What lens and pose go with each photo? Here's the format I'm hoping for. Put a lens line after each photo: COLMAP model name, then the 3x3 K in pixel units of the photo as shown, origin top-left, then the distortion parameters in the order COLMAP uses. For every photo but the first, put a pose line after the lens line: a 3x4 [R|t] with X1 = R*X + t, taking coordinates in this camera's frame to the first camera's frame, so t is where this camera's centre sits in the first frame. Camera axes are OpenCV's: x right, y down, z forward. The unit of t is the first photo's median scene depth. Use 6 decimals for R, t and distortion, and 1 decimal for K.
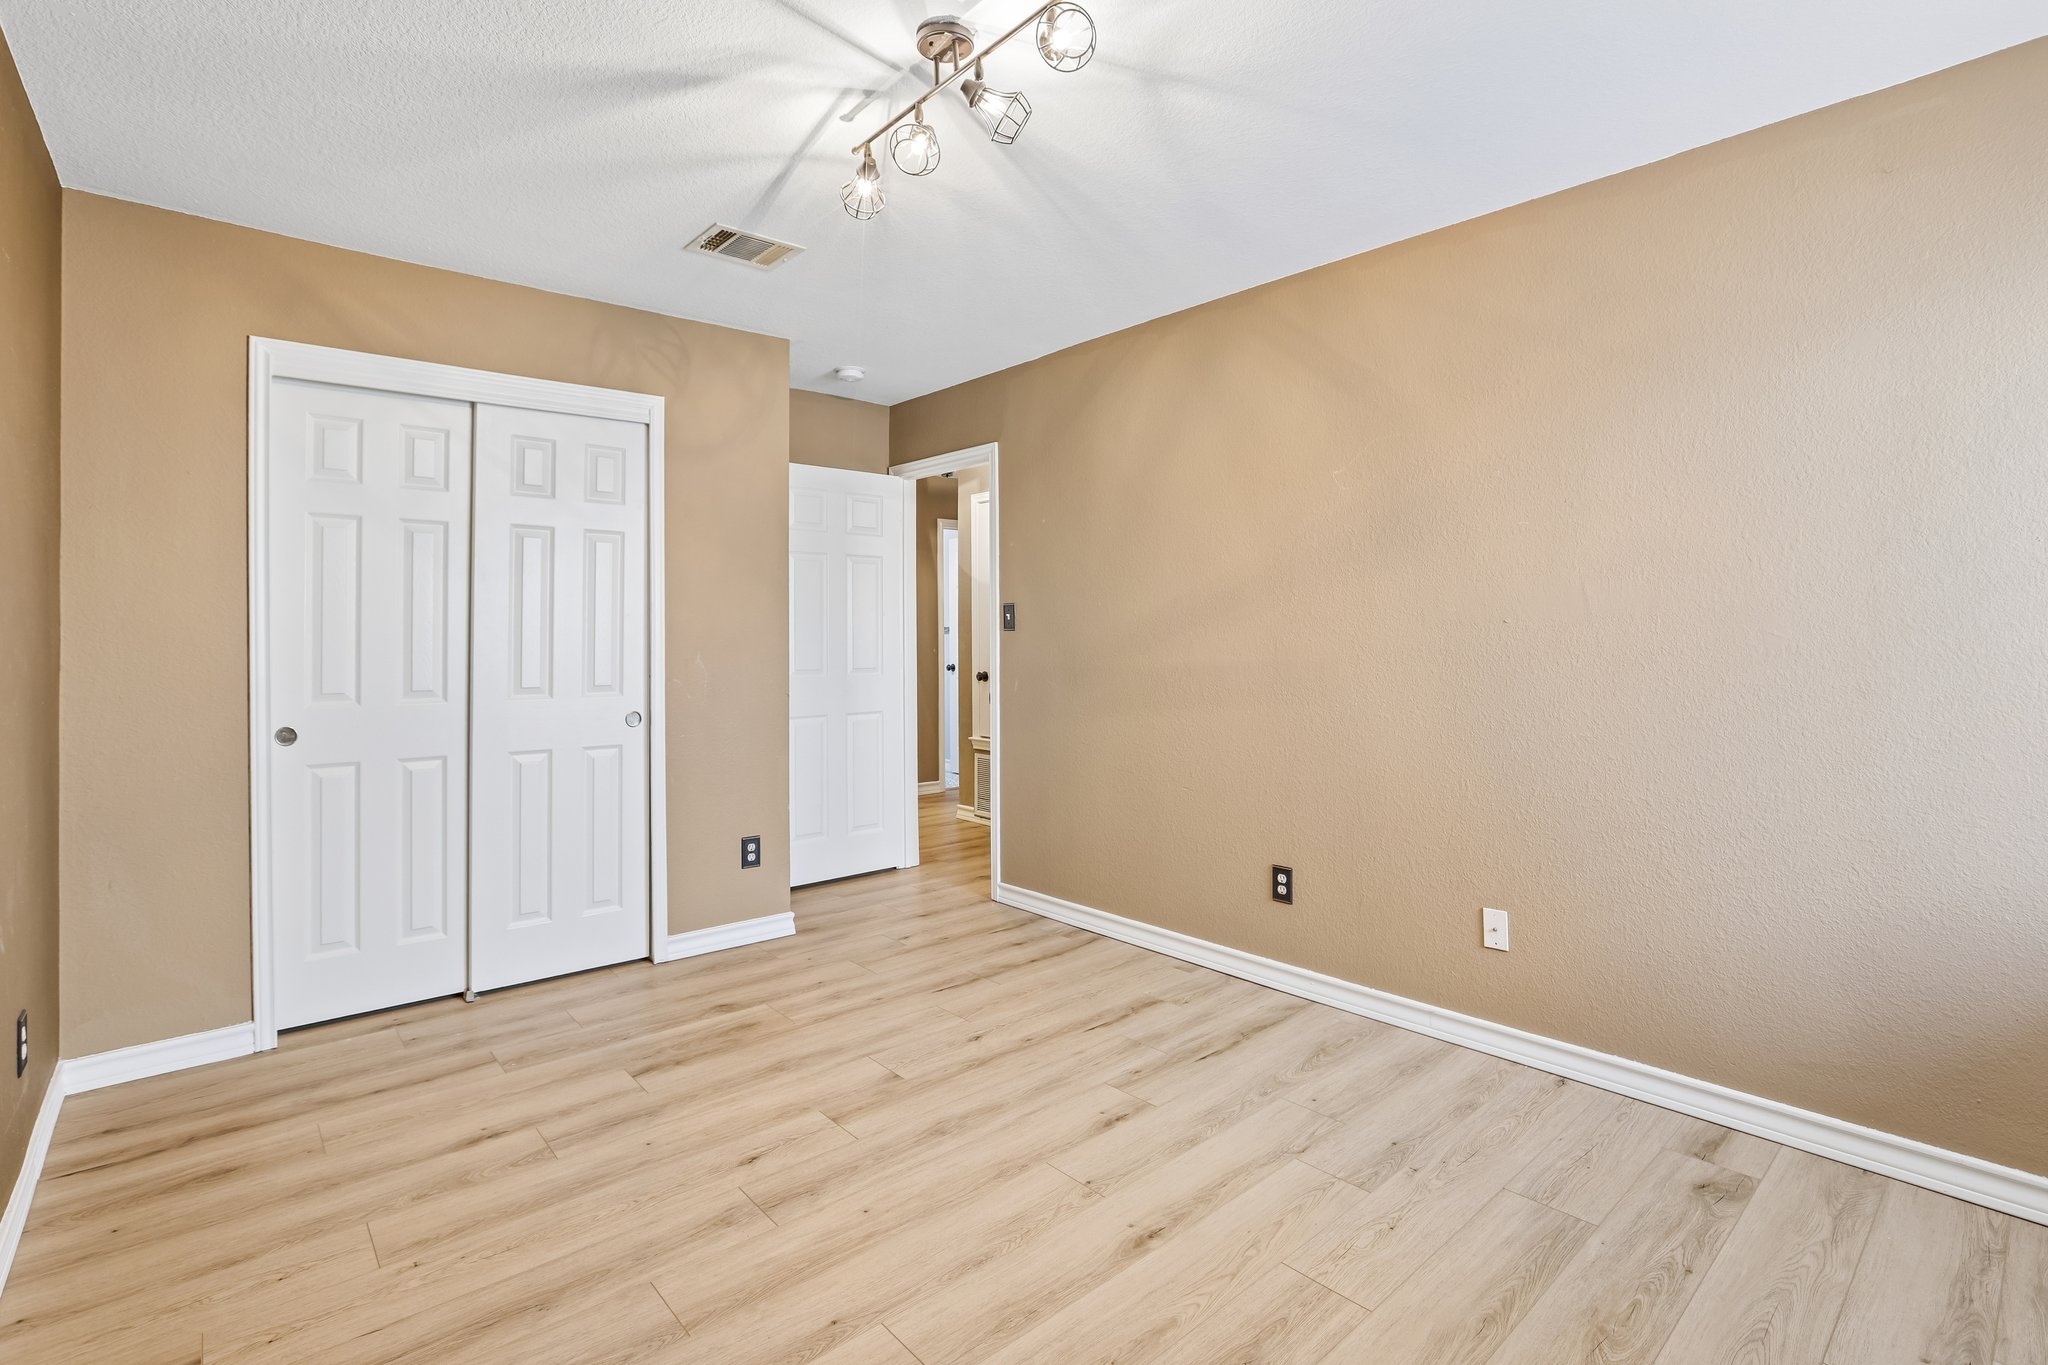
lens RADIAL K [[942.5, 0, 1015.0], [0, 942.5, 615.6], [0, 0, 1]] dist [-0.026815, 0.000071]
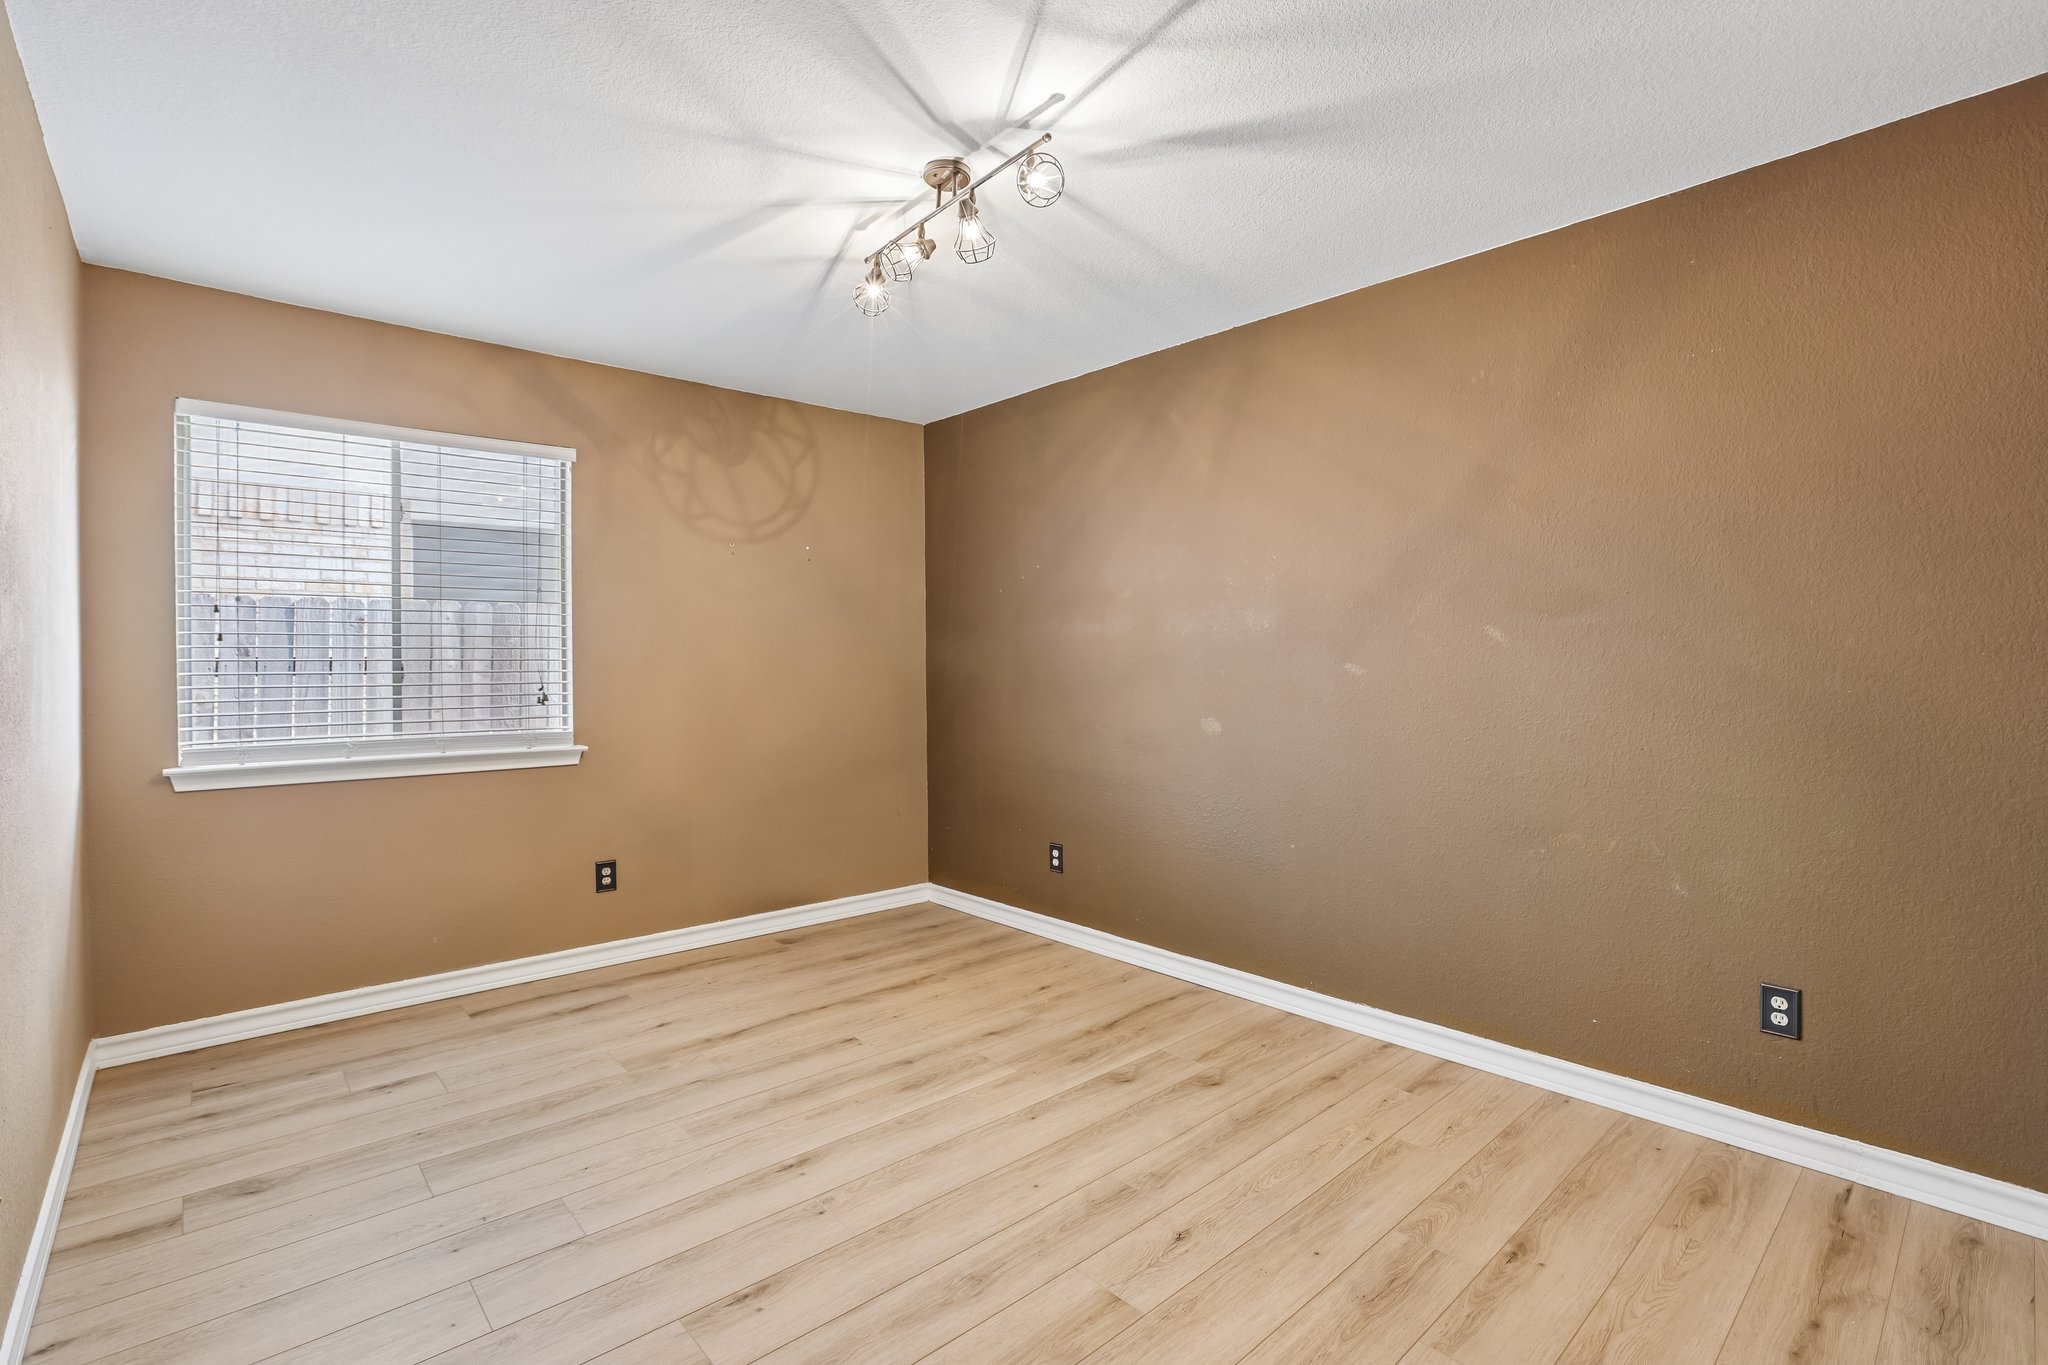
lens RADIAL K [[924.2, 0, 1007.1], [0, 924.2, 667.3], [0, 0, 1]] dist [-0.025865, 0.000479]
pose [[-0.999845, 0.015285, -0.008789, -0.120042], [0.015399, 0.999796, -0.013104, 0.040523], [0.008587, -0.013237, -0.999876, 1.986316]]
